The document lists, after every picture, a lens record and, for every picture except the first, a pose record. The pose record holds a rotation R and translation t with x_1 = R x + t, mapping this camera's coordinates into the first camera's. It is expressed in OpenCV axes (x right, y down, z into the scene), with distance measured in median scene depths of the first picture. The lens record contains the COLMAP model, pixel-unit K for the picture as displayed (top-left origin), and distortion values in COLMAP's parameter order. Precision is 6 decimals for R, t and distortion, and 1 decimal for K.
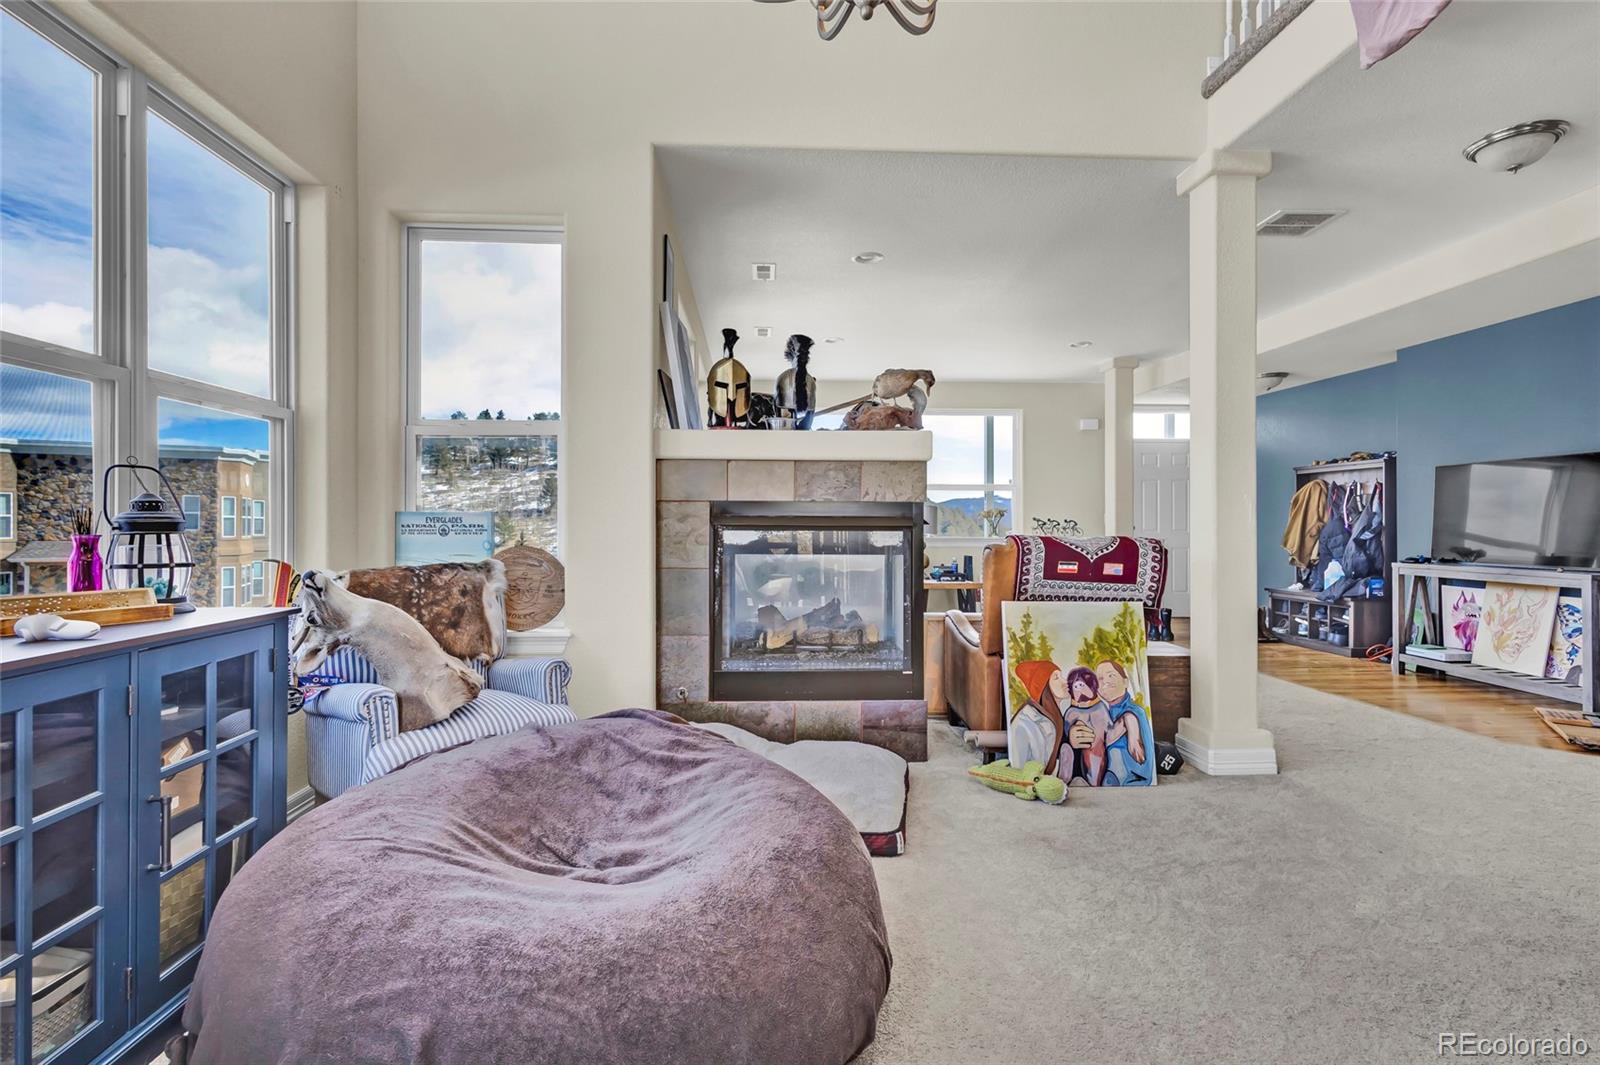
lens RADIAL K [[759.4, 0, 790.1], [0, 759.4, 518.9], [0, 0, 1]] dist [0.009521, -0.000379]
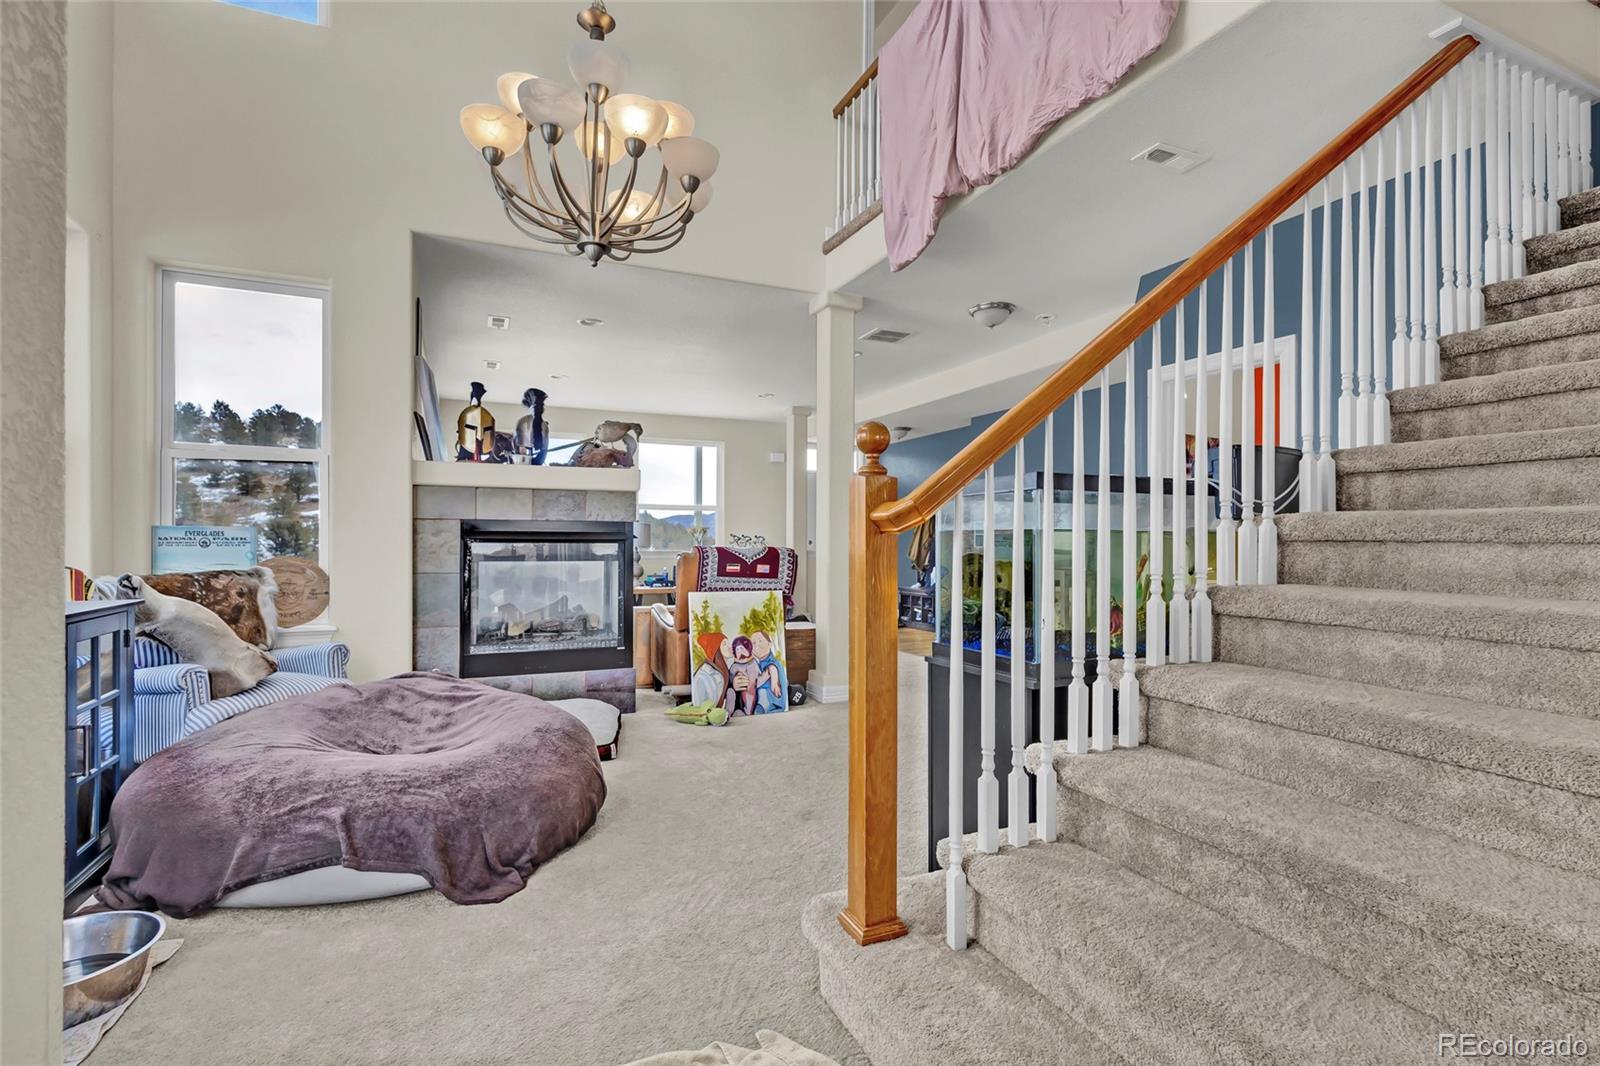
lens RADIAL K [[759.4, 0, 807.5], [0, 759.4, 536.4], [0, 0, 1]] dist [0.009521, -0.000379]
pose [[0.927161, 0.003326, 0.374649, -0.045305], [-0.004132, 0.999991, 0.001349, 0.000536], [-0.374641, -0.002799, 0.927166, -0.380683]]
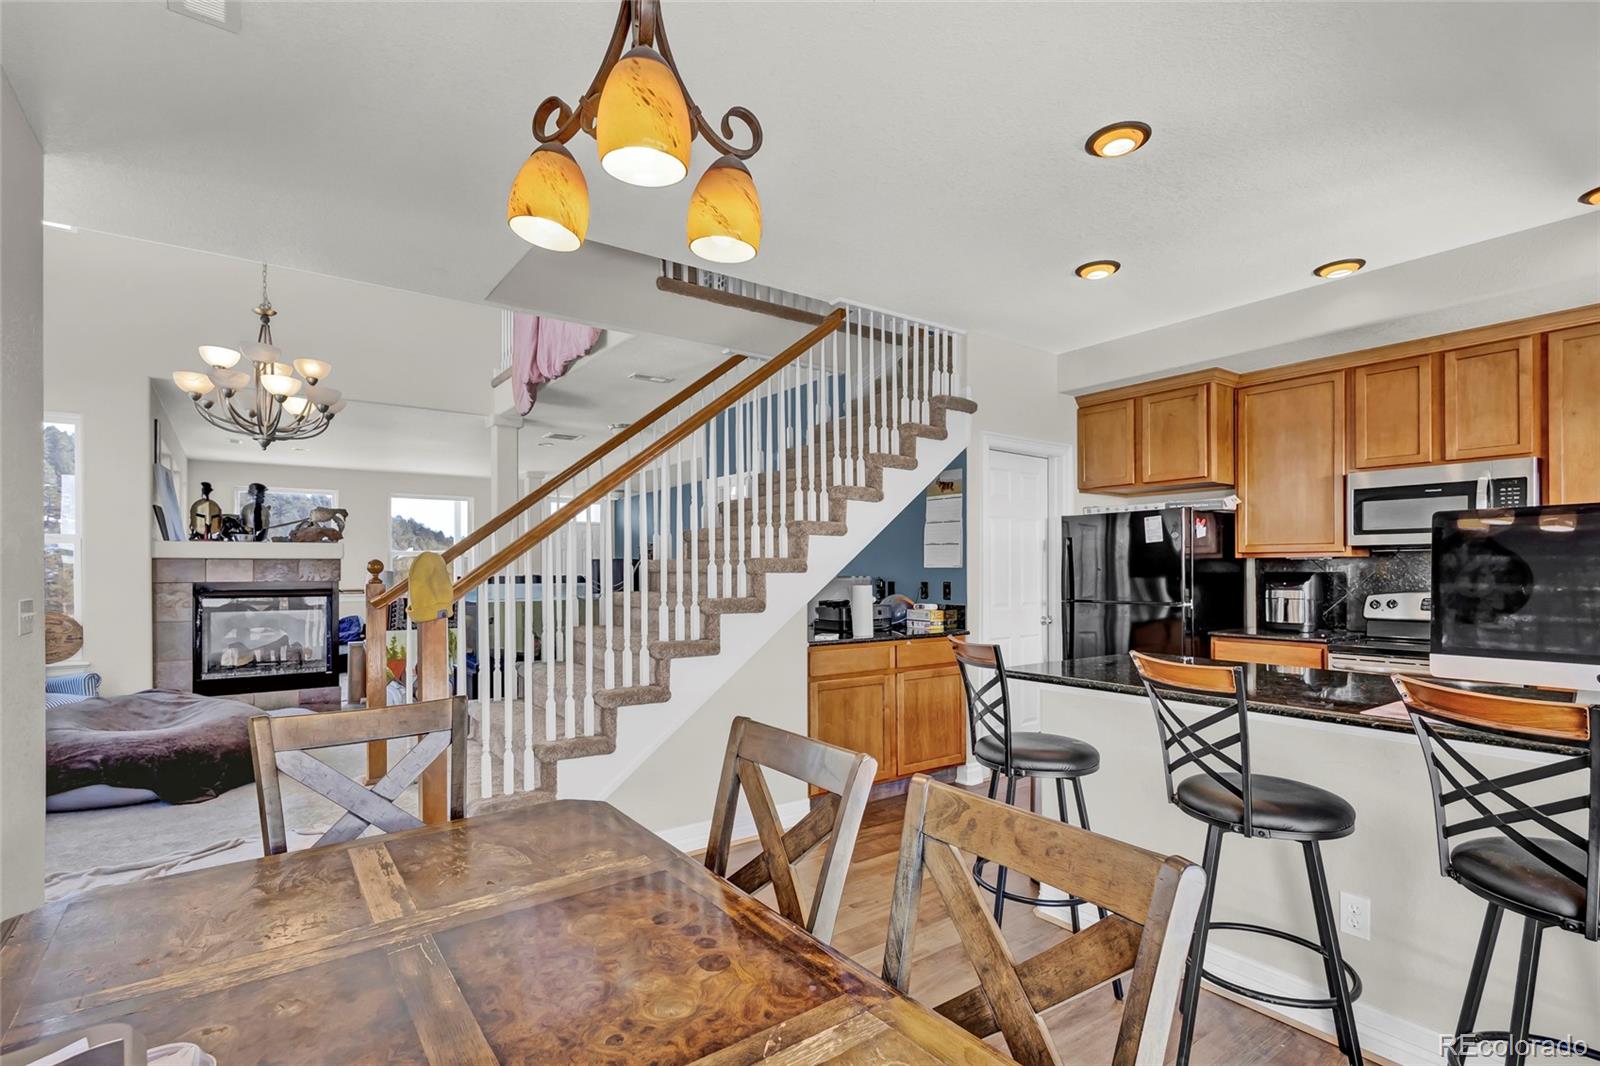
lens RADIAL K [[759.4, 0, 791.5], [0, 759.4, 569.2], [0, 0, 1]] dist [0.009521, -0.000379]
pose [[0.833201, -0.002831, 0.552963, 0.069818], [-0.001205, 0.999975, 0.006935, -0.068128], [-0.552969, -0.006444, 0.833177, -1.215712]]
